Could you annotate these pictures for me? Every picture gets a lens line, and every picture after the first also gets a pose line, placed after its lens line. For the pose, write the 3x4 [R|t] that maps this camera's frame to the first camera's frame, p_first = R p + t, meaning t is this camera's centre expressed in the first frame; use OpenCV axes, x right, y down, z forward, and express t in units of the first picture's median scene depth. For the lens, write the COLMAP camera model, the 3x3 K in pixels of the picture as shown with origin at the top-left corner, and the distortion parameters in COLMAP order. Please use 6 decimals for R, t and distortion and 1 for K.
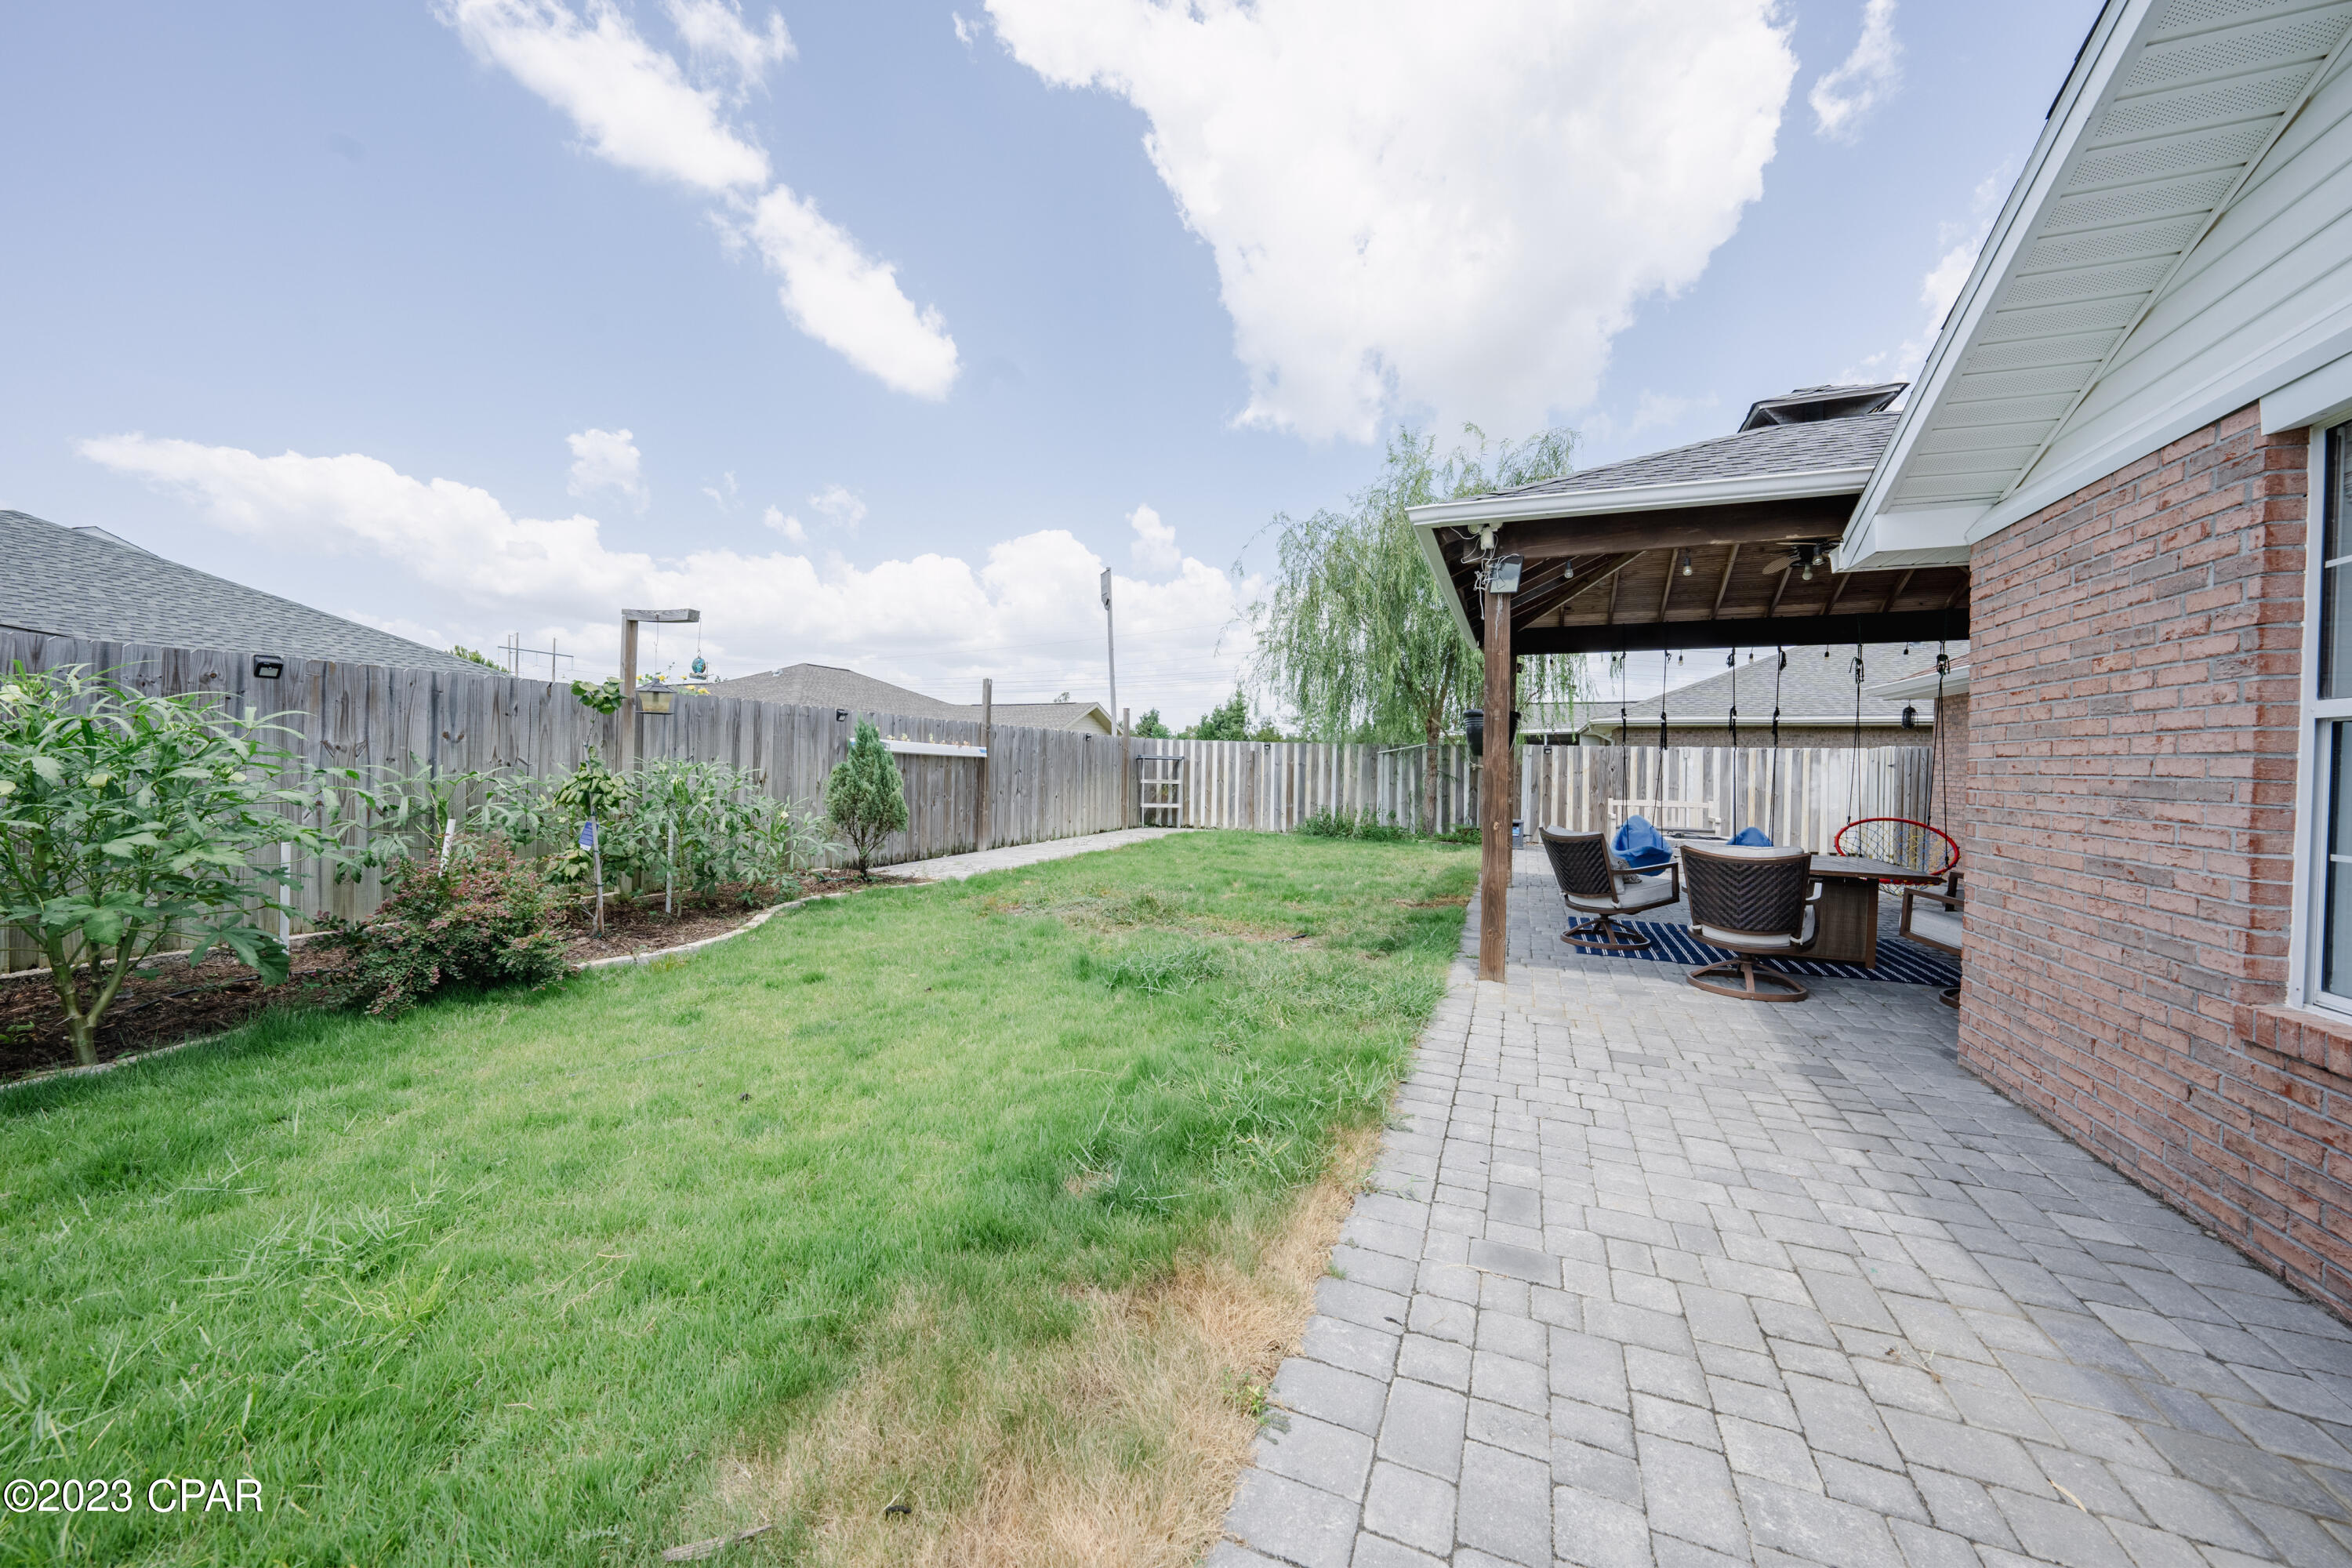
lens RADIAL K [[815.7, 0, 1179.5], [0, 815.7, 780.9], [0, 0, 1]] dist [-0.029199, 0.006700]
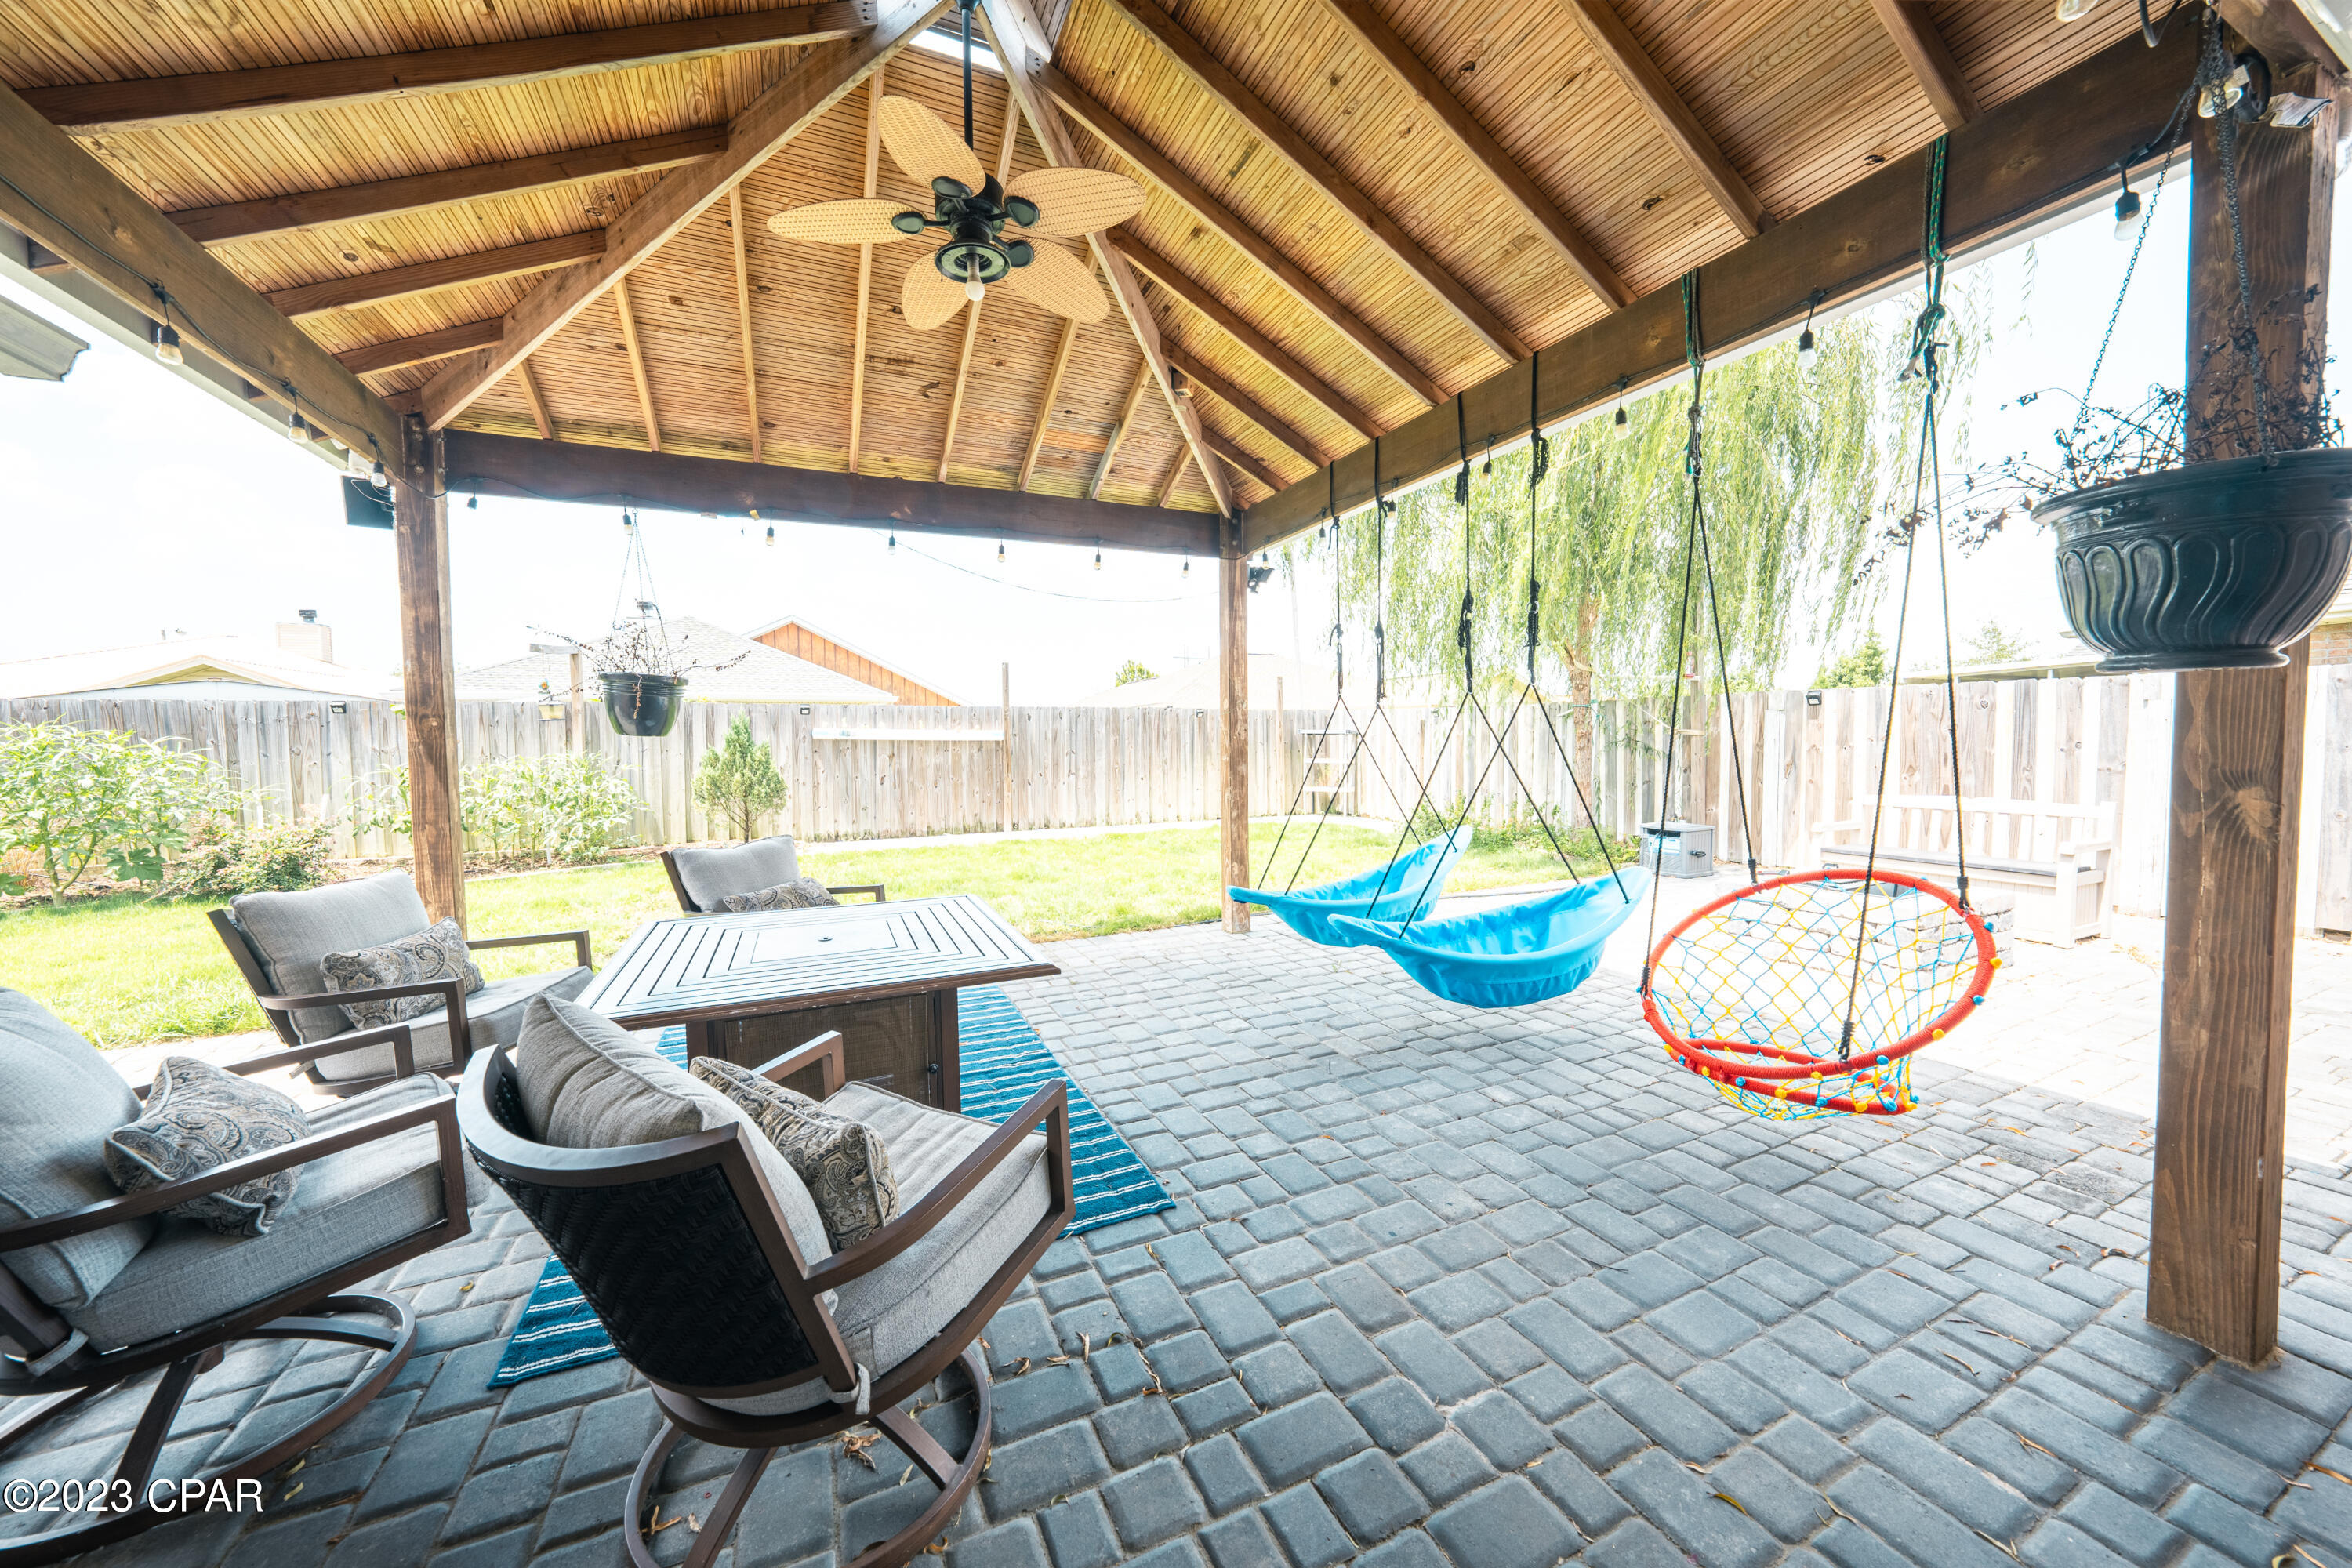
lens RADIAL K [[815.7, 0, 1179.5], [0, 815.7, 780.9], [0, 0, 1]] dist [-0.029199, 0.006700]
pose [[0.735748, 0.010314, -0.677177, 0.841498], [0.009052, 0.999645, 0.025061, -0.001820], [0.677195, -0.024568, 0.735393, 0.544862]]
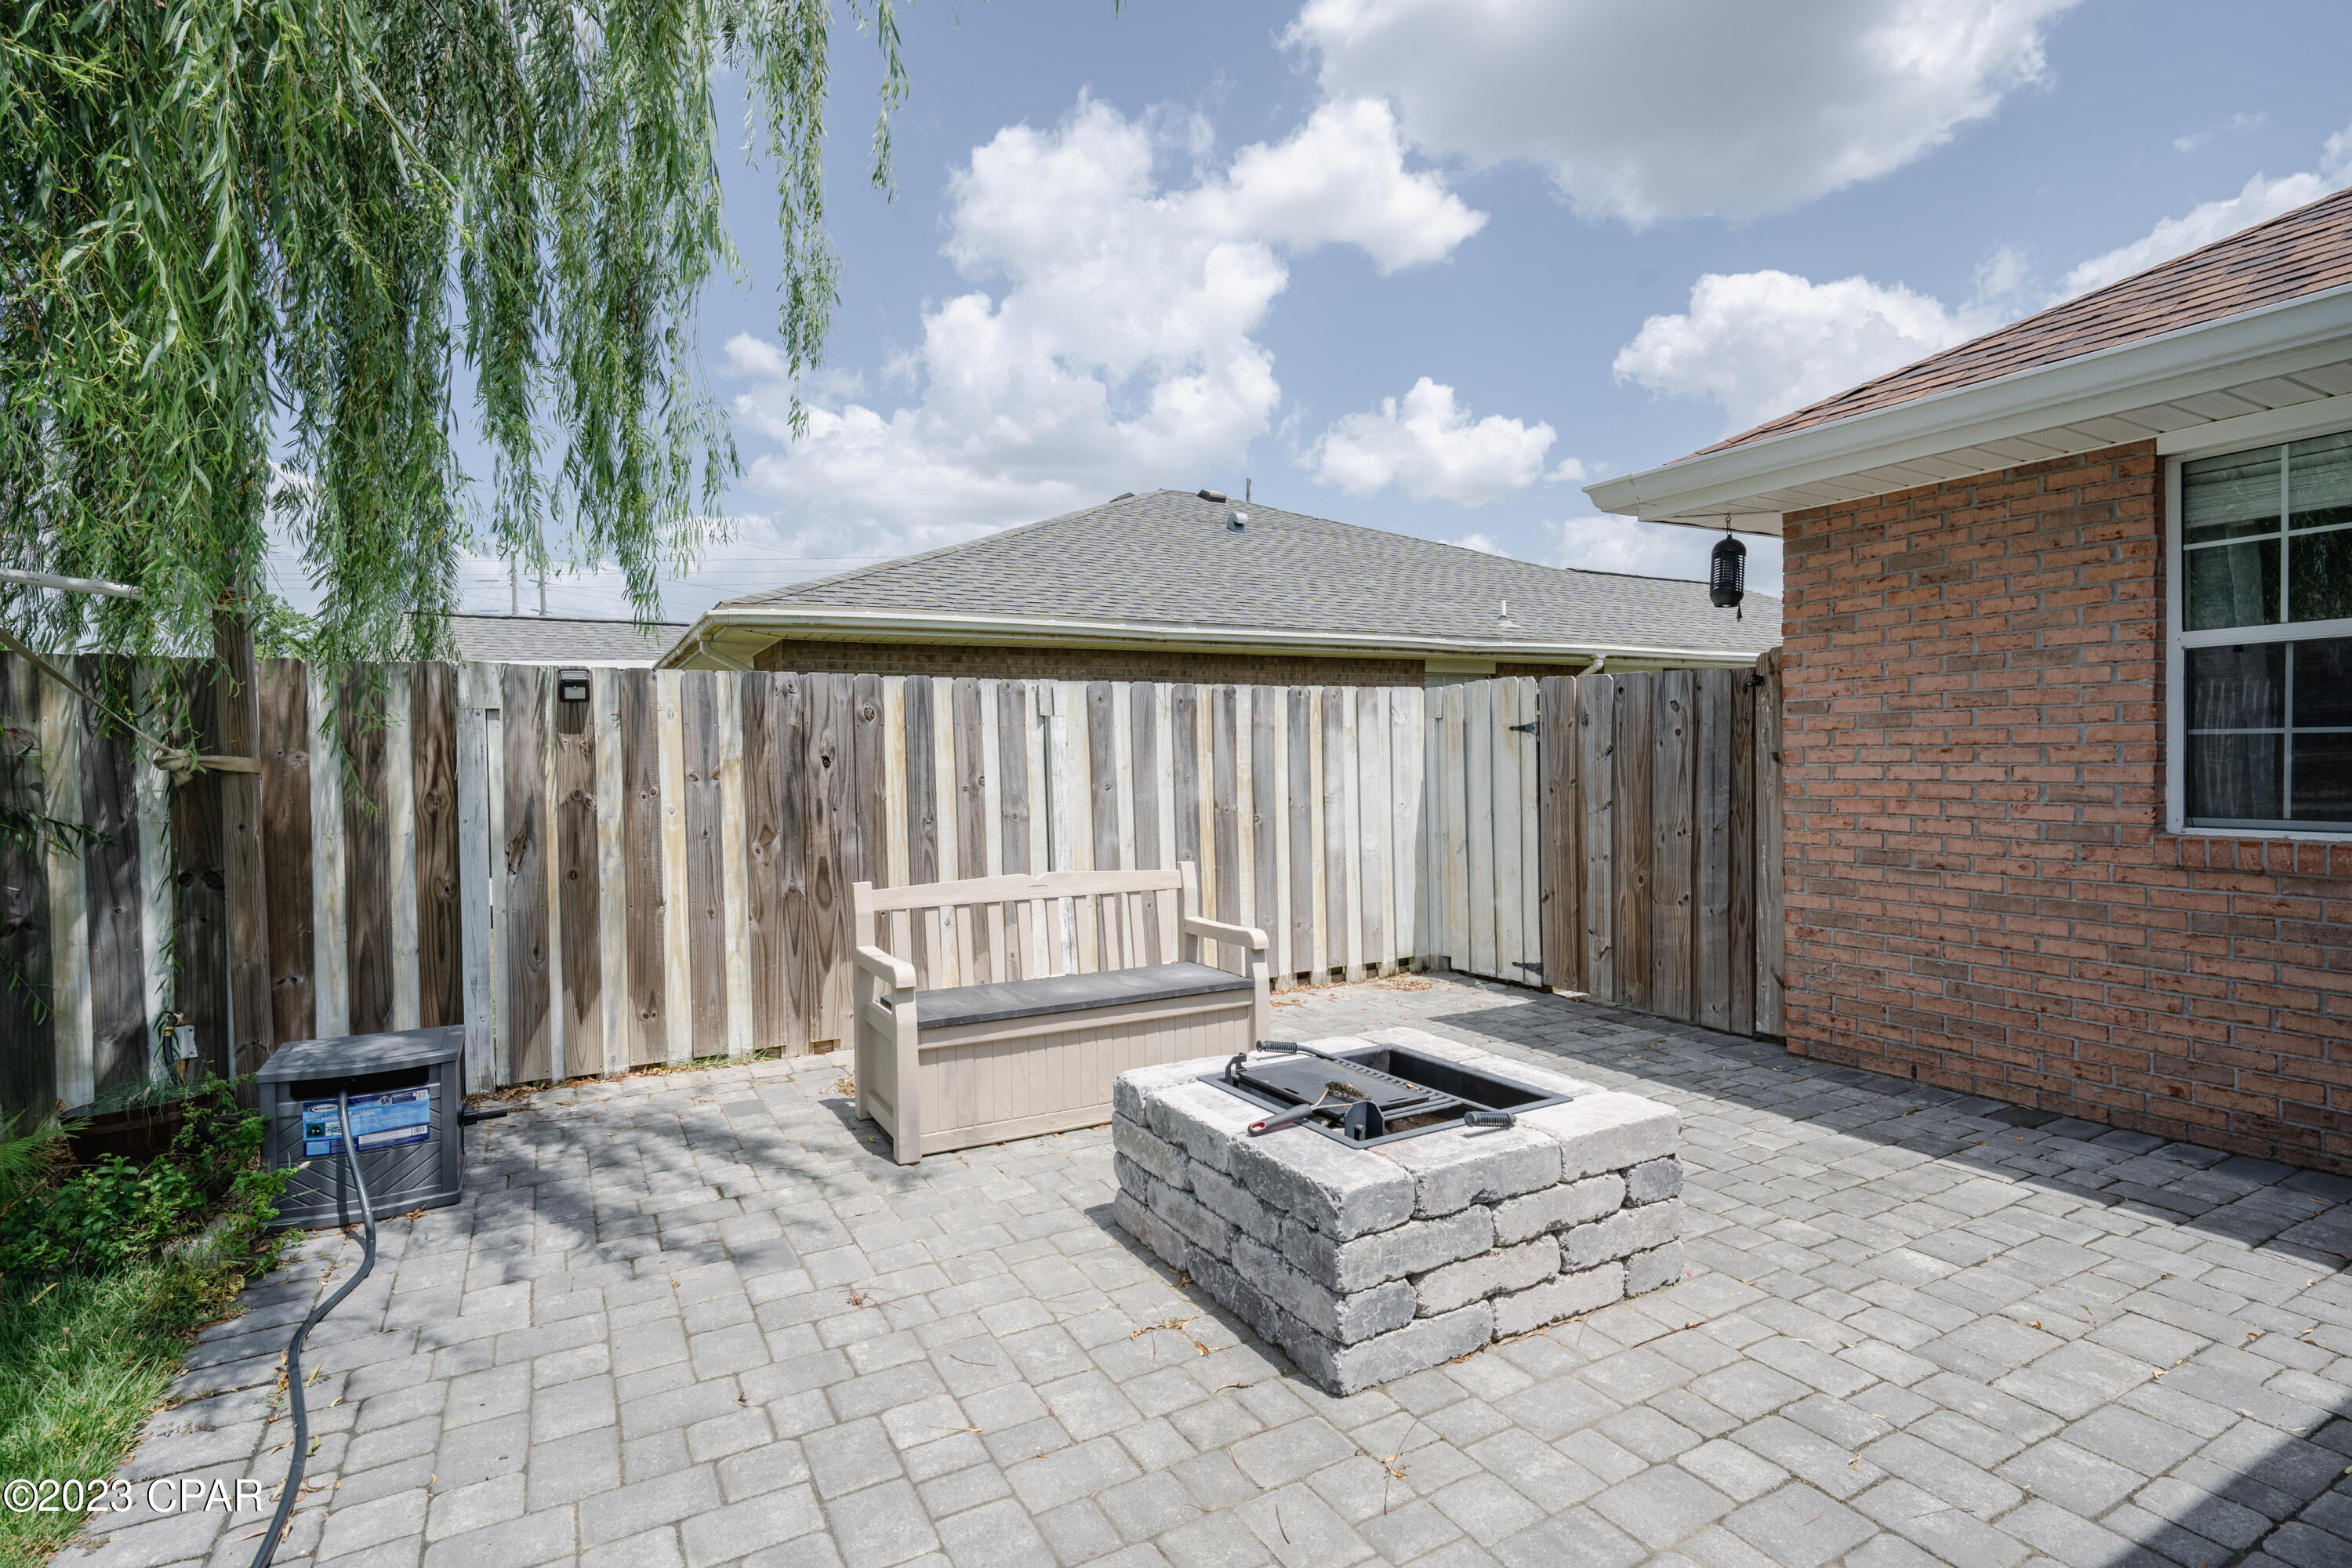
lens RADIAL K [[1149.4, 0, 1176.0], [0, 1149.4, 784.0], [0, 0, 1]] dist [0.005336, 0.001067]
pose [[0.621921, -0.047570, 0.781634, 0.500608], [0.040536, 0.998771, 0.028532, -0.020481], [-0.782030, 0.013940, 0.623085, 1.089417]]
